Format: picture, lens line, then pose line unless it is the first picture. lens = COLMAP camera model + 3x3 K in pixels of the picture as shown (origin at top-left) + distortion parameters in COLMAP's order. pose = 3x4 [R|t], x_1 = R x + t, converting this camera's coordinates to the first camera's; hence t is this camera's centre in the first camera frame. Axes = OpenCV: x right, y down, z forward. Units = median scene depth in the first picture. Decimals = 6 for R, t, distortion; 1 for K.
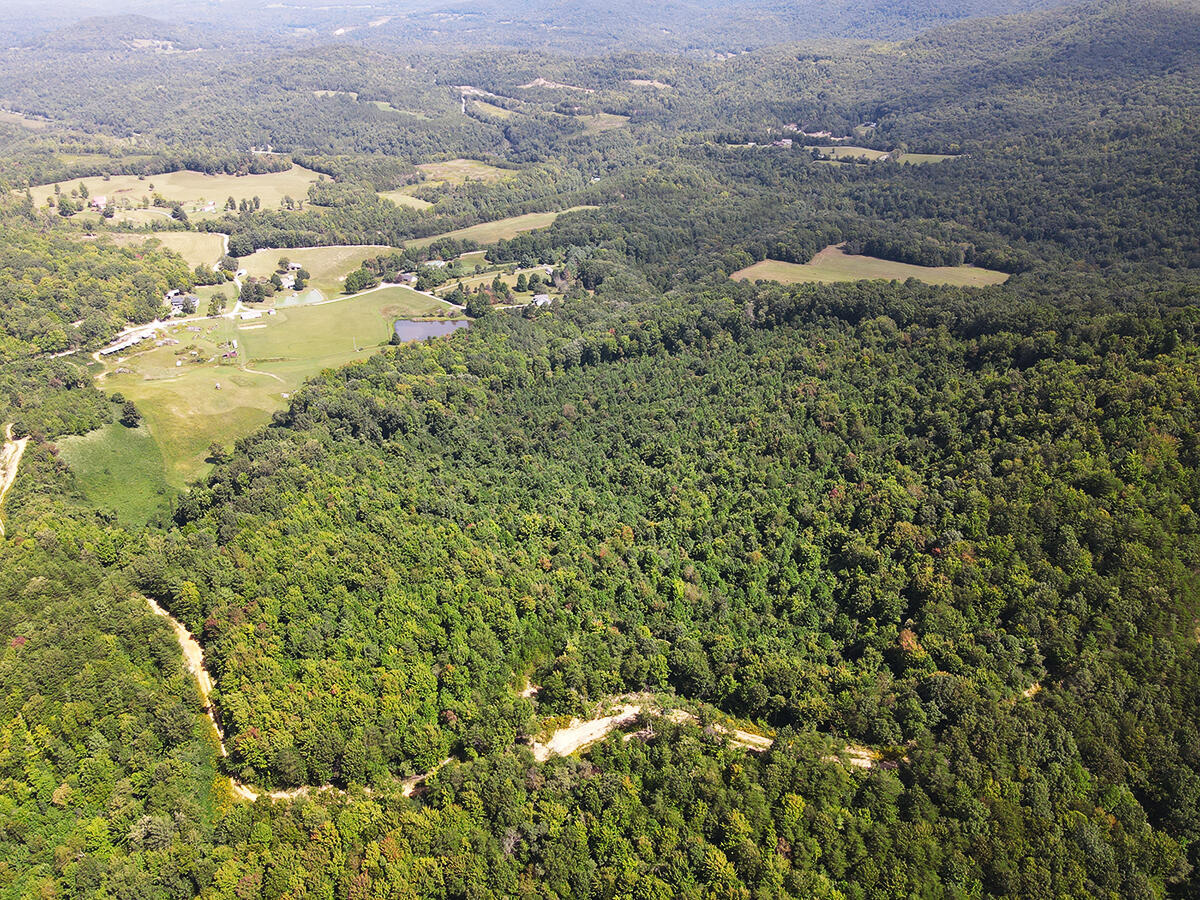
lens RADIAL K [[878.3, 0, 598.3], [0, 878.3, 443.8], [0, 0, 1]] dist [0.004019, 0.013429]
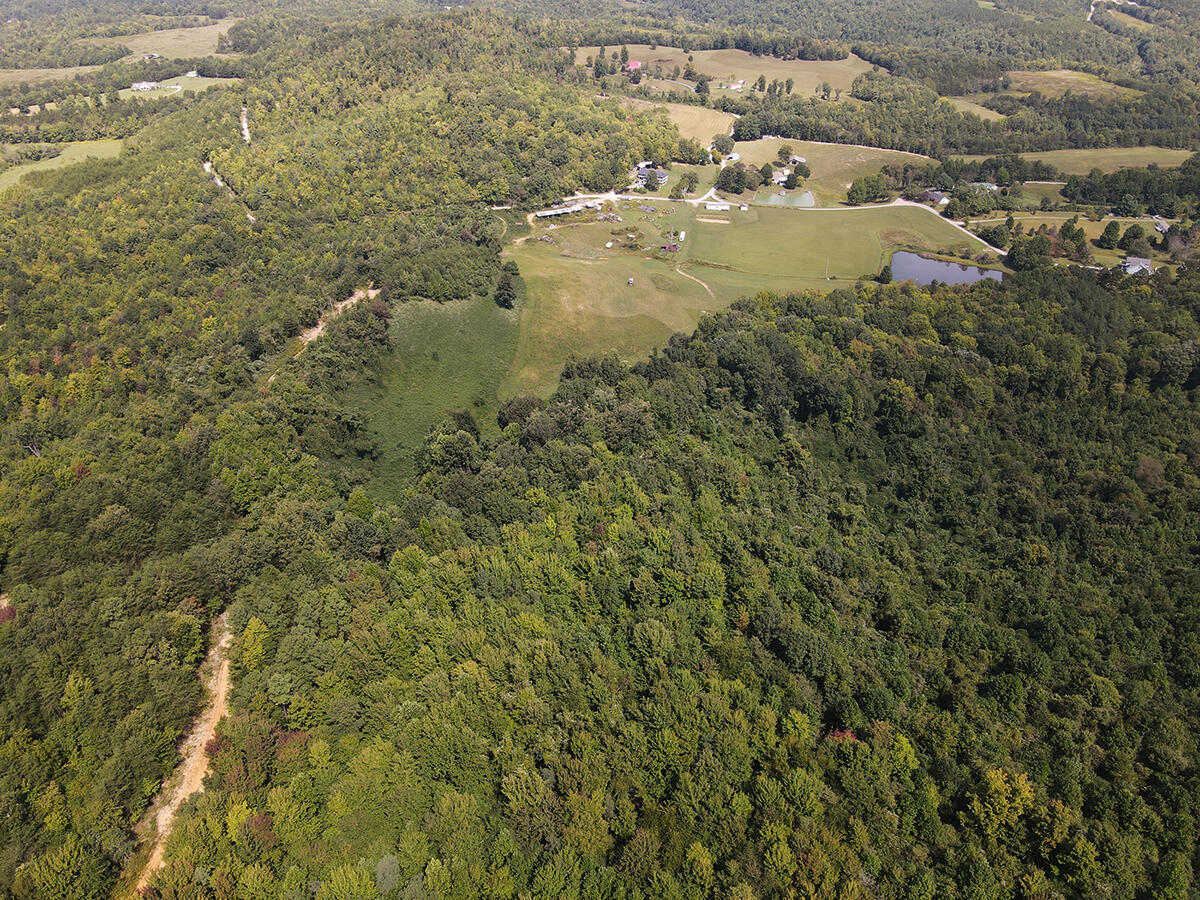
lens RADIAL K [[878.3, 0, 598.0], [0, 878.3, 441.4], [0, 0, 1]] dist [0.004019, 0.013429]
pose [[0.819343, 0.307035, -0.484156, -0.036936], [-0.273402, 0.951546, 0.140757, -0.026838], [0.503914, 0.017041, 0.863586, 0.263324]]
